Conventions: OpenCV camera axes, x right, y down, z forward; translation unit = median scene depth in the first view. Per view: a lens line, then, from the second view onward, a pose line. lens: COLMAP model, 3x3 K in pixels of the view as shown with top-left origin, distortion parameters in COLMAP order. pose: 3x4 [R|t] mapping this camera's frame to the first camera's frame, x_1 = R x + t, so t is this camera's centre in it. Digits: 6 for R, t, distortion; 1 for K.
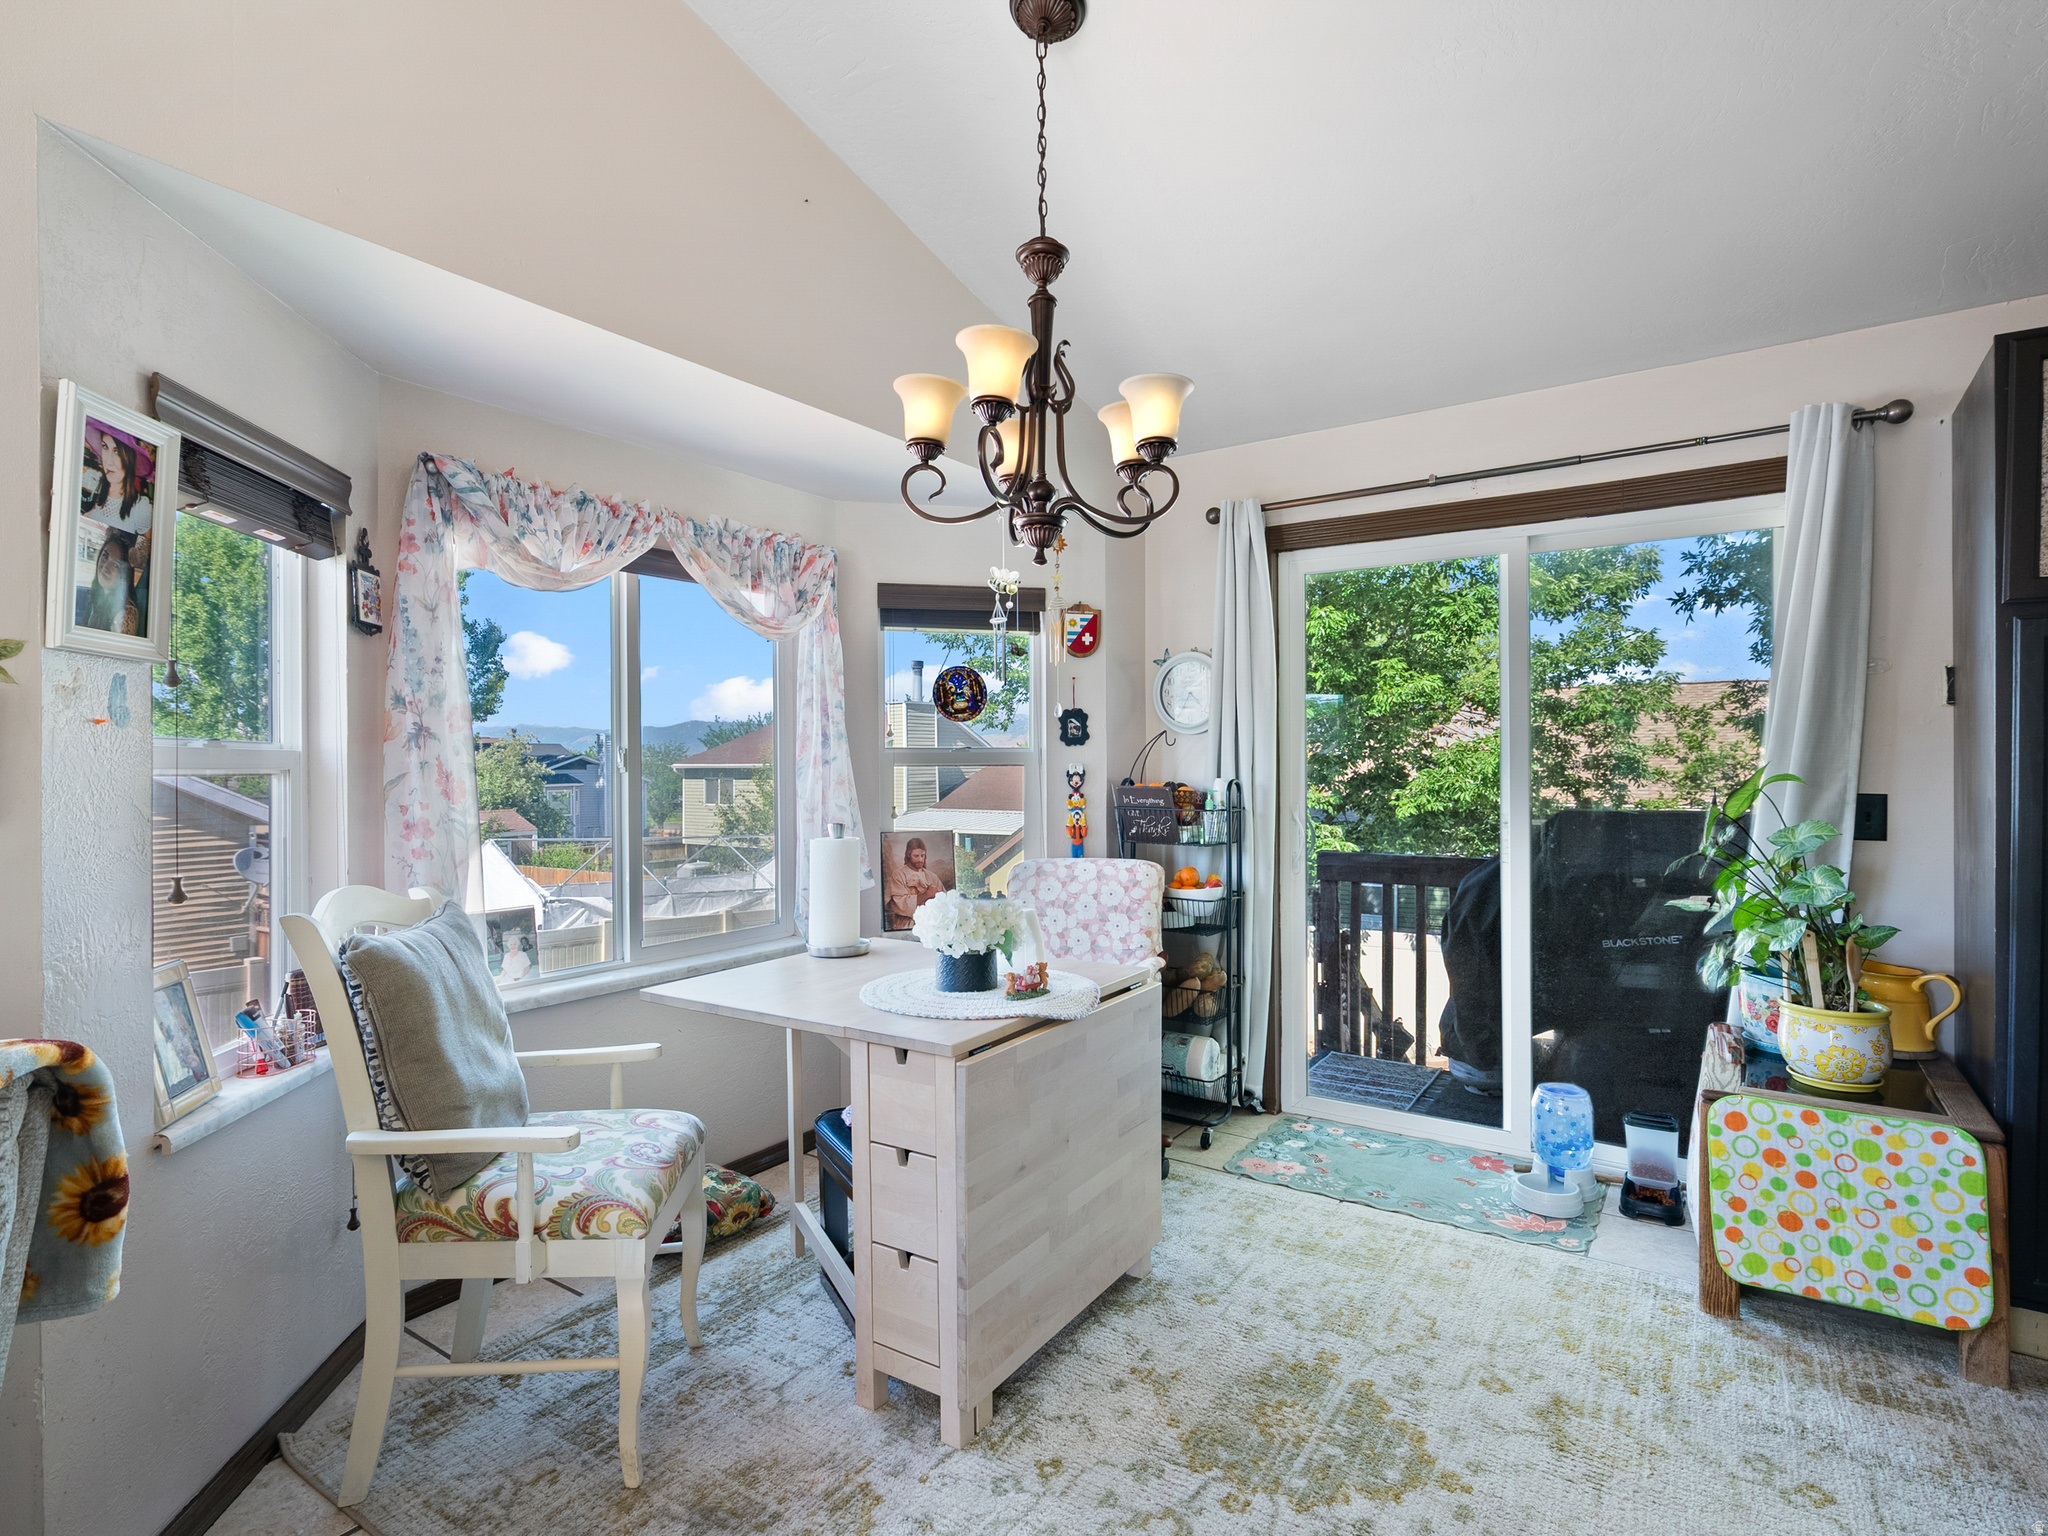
lens RADIAL K [[1045.3, 0, 1029.8], [0, 1045.3, 768.4], [0, 0, 1]] dist [-0.007950, 0.001002]
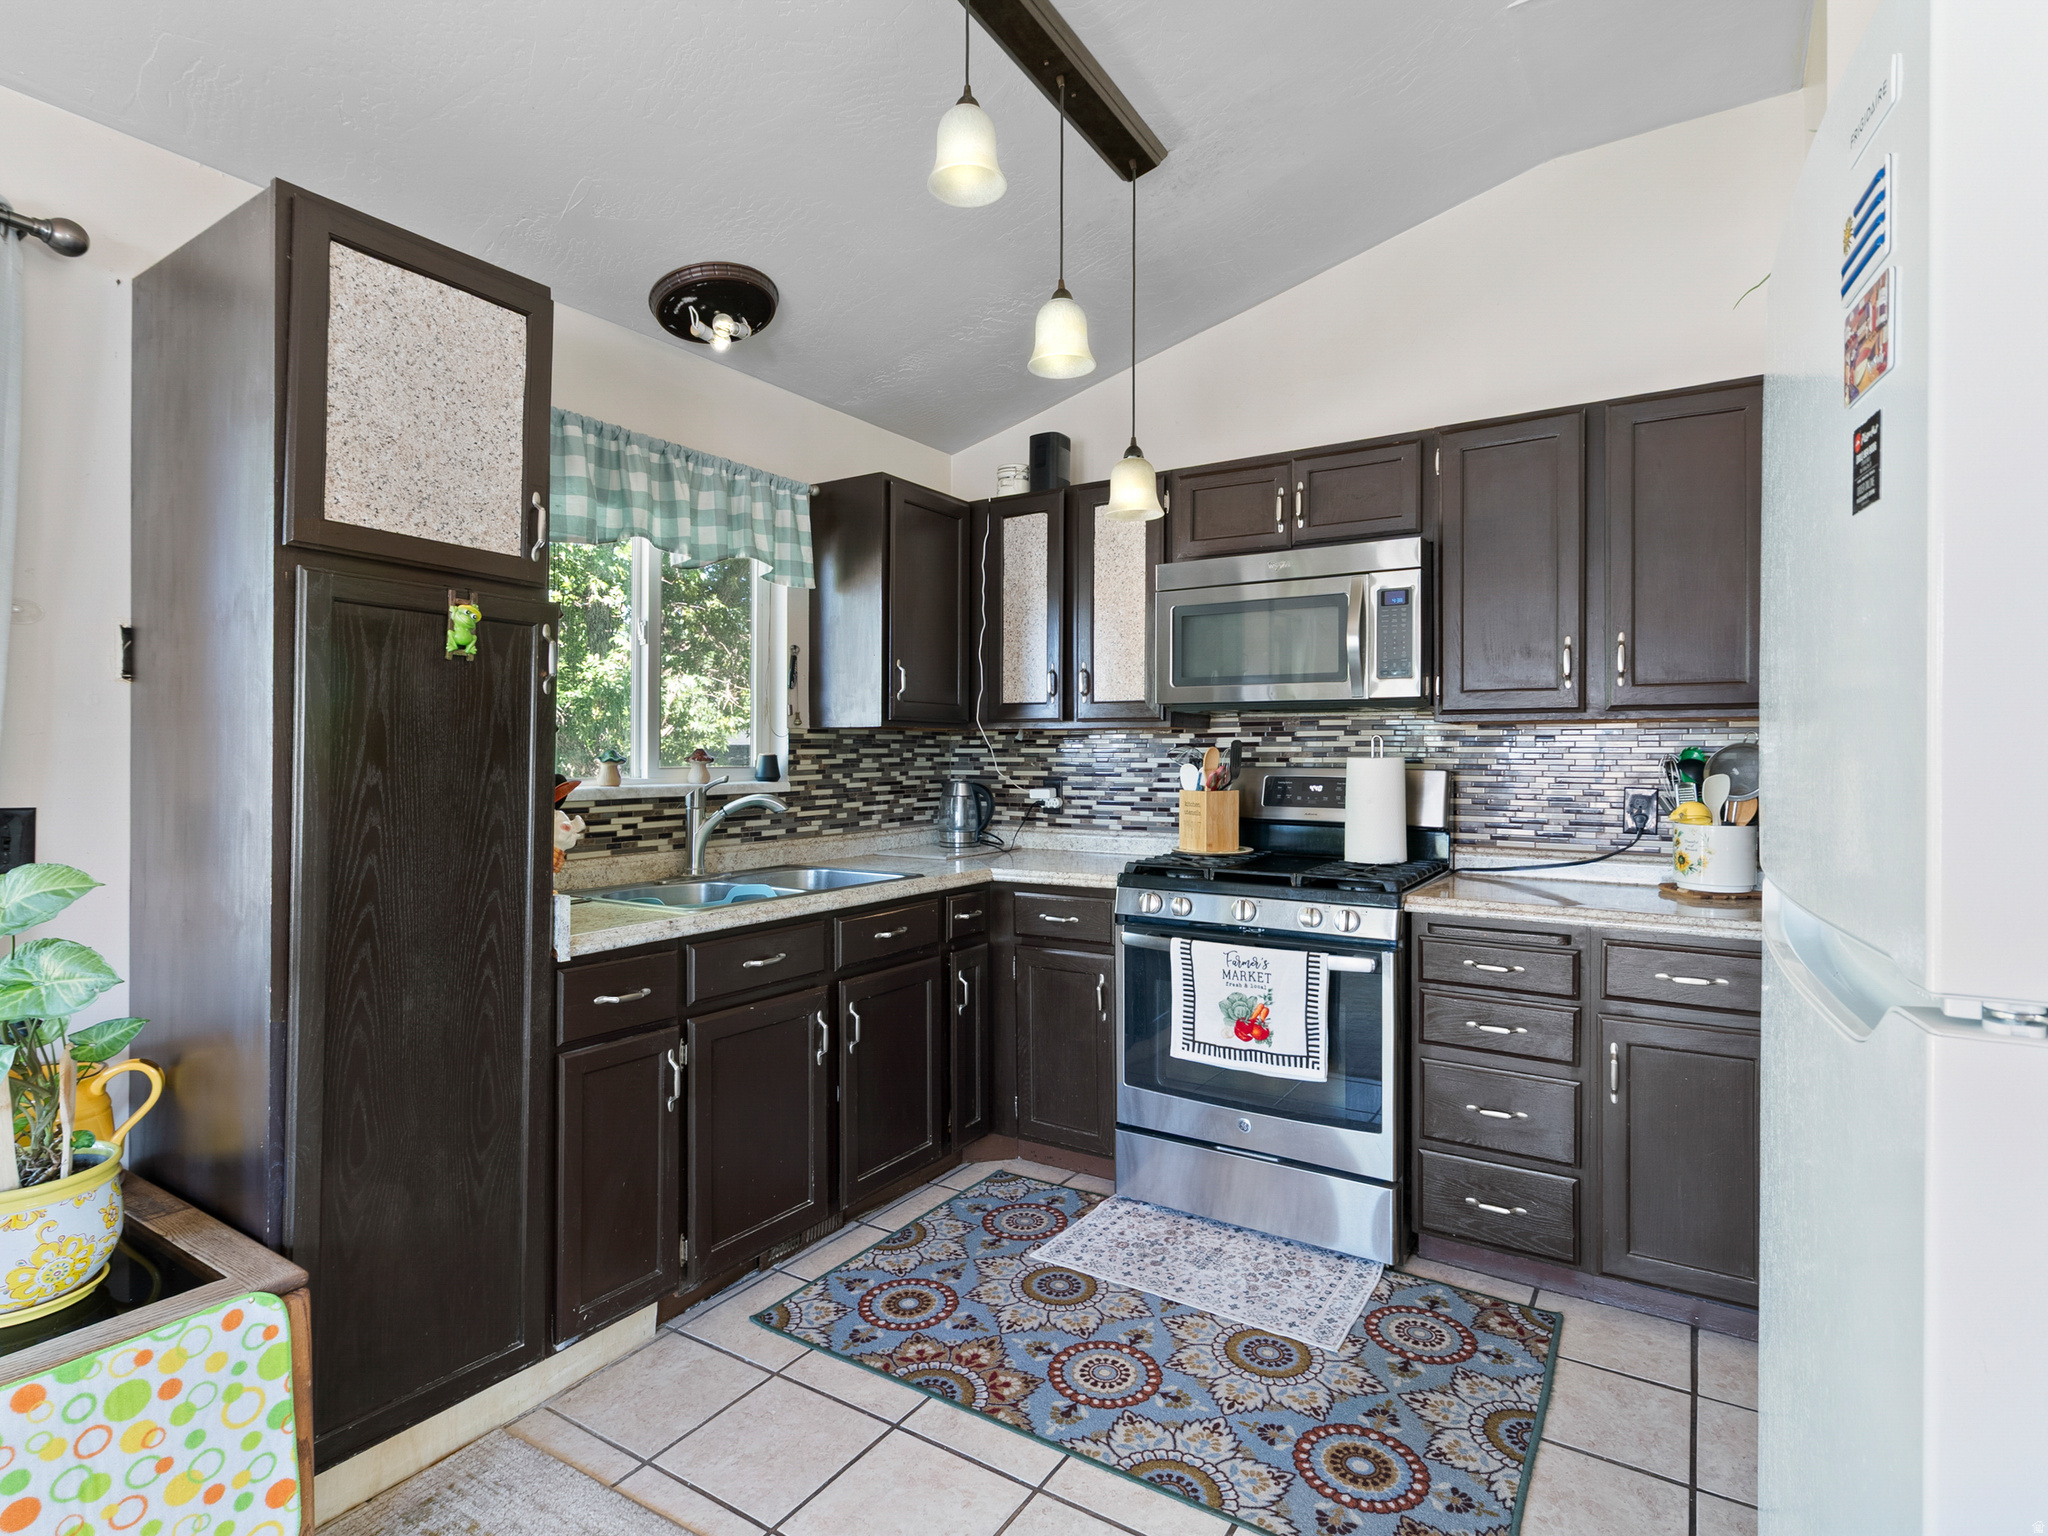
lens RADIAL K [[1045.3, 0, 1027.1], [0, 1045.3, 760.1], [0, 0, 1]] dist [-0.007950, 0.001002]
pose [[-0.035354, 0.007939, 0.999343, 0.182494], [-0.003352, 0.999962, -0.008062, -0.001719], [-0.999369, -0.003634, -0.035326, 0.504434]]
